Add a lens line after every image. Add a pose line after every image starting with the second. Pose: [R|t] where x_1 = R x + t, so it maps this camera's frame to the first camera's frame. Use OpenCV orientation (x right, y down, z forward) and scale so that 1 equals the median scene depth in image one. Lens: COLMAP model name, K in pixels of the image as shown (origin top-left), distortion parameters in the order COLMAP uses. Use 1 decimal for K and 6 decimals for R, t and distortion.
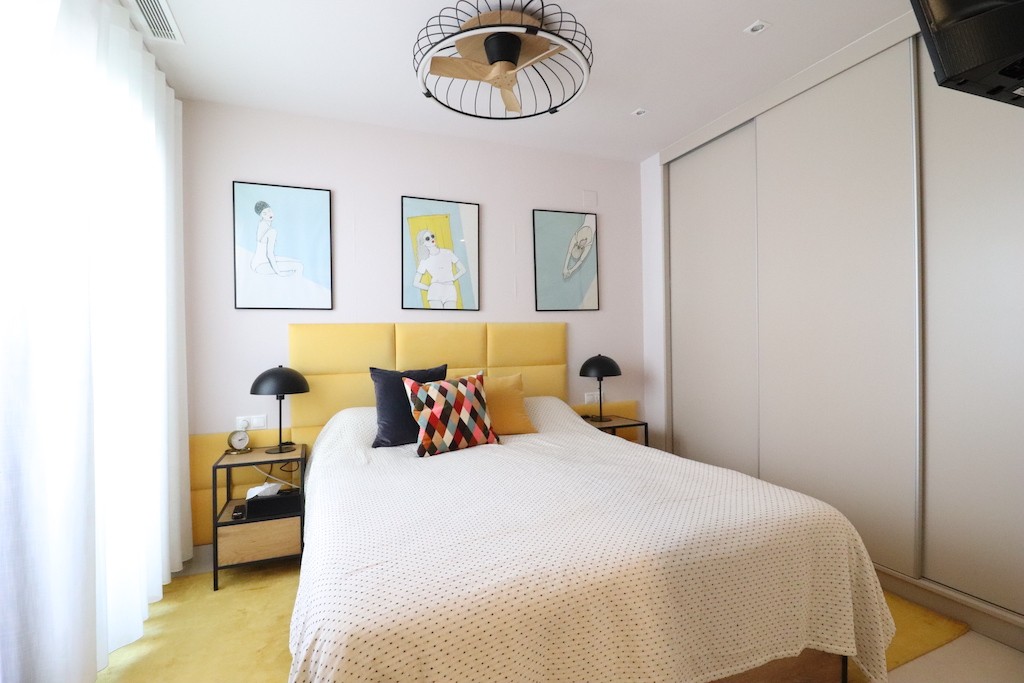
lens RADIAL K [[473.3, 0, 509.0], [0, 473.3, 342.4], [0, 0, 1]] dist [0.000484, -0.013494]
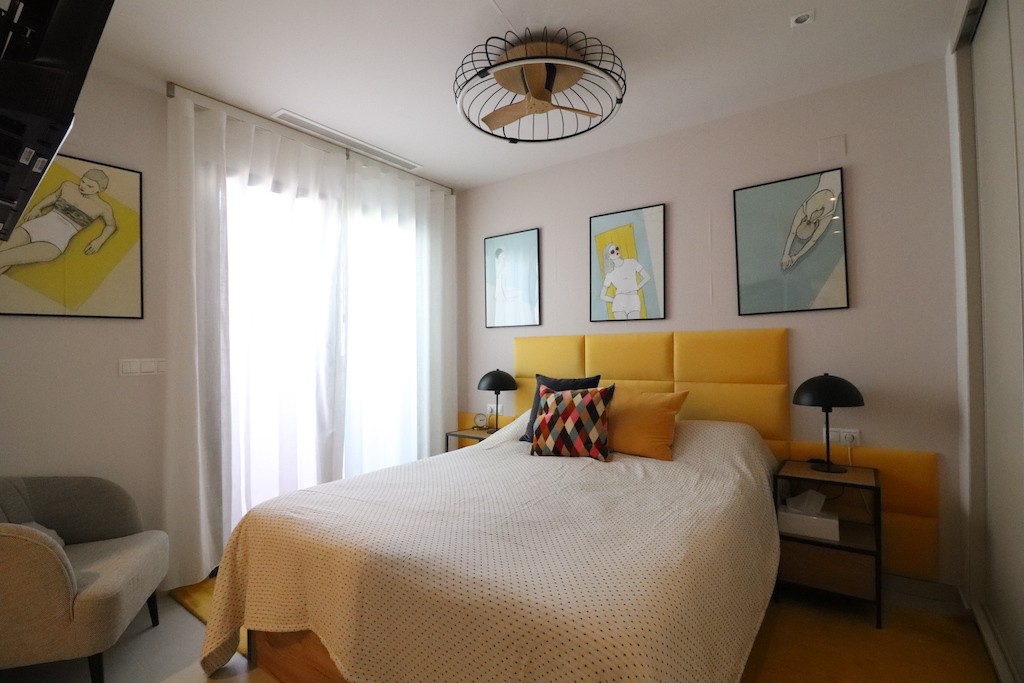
lens RADIAL K [[473.3, 0, 511.5], [0, 473.3, 341.3], [0, 0, 1]] dist [0.000484, -0.013494]
pose [[0.534932, -0.008781, -0.844849, 0.565733], [-0.003094, 0.999919, -0.012352, -0.012310], [0.844889, 0.009221, 0.534862, 0.265036]]
